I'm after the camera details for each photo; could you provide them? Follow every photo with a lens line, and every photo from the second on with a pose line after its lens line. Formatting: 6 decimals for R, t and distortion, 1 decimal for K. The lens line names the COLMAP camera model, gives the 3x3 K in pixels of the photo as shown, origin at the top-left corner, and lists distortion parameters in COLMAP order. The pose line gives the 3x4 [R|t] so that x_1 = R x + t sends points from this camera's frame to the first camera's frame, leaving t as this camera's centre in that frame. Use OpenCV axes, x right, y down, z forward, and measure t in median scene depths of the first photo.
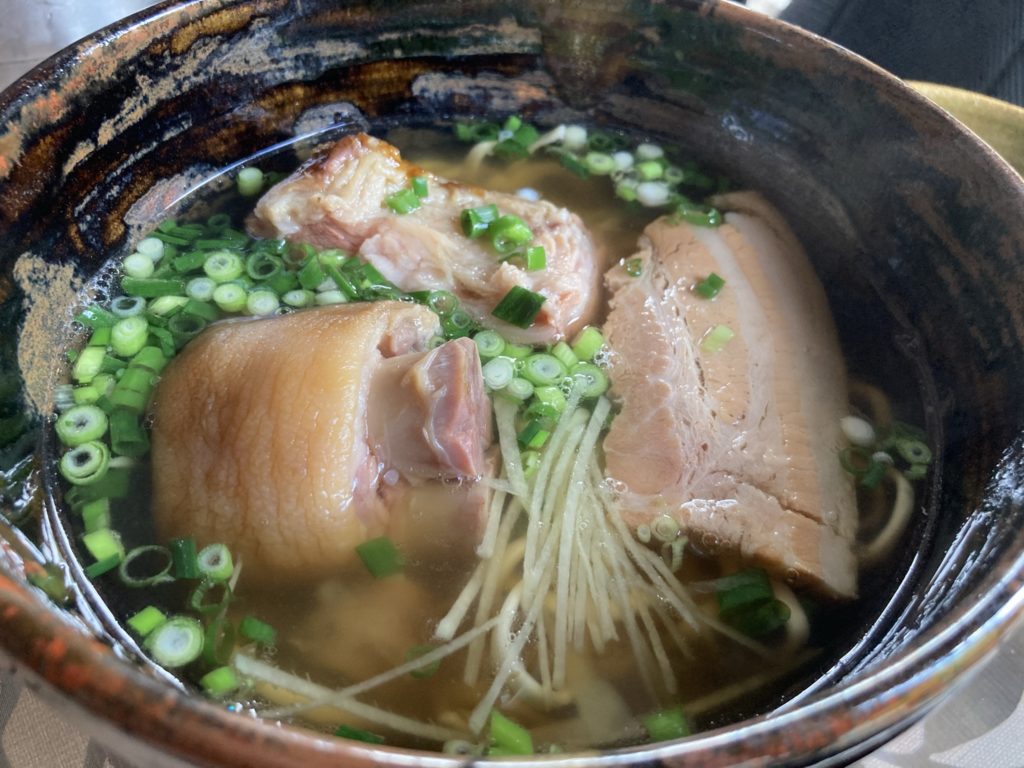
lens RADIAL K [[838.3, 0, 512.0], [0, 838.3, 384.0], [0, 0, 1]] dist [0.001514, -0.003931]
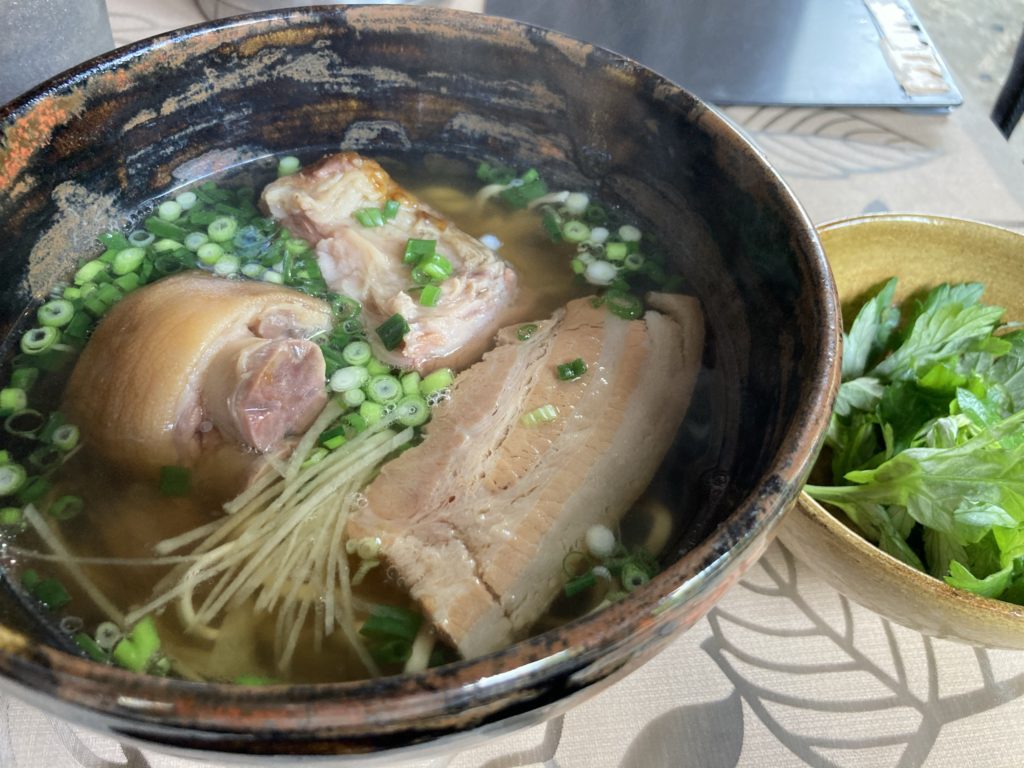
lens RADIAL K [[873.1, 0, 512.0], [0, 873.1, 384.0], [0, 0, 1]] dist [-0.000607, -0.003231]
pose [[0.886821, 0.326815, -0.326710, 0.543843], [-0.326045, 0.943523, 0.058812, -0.141980], [0.327479, 0.054367, 0.943293, -0.069018]]
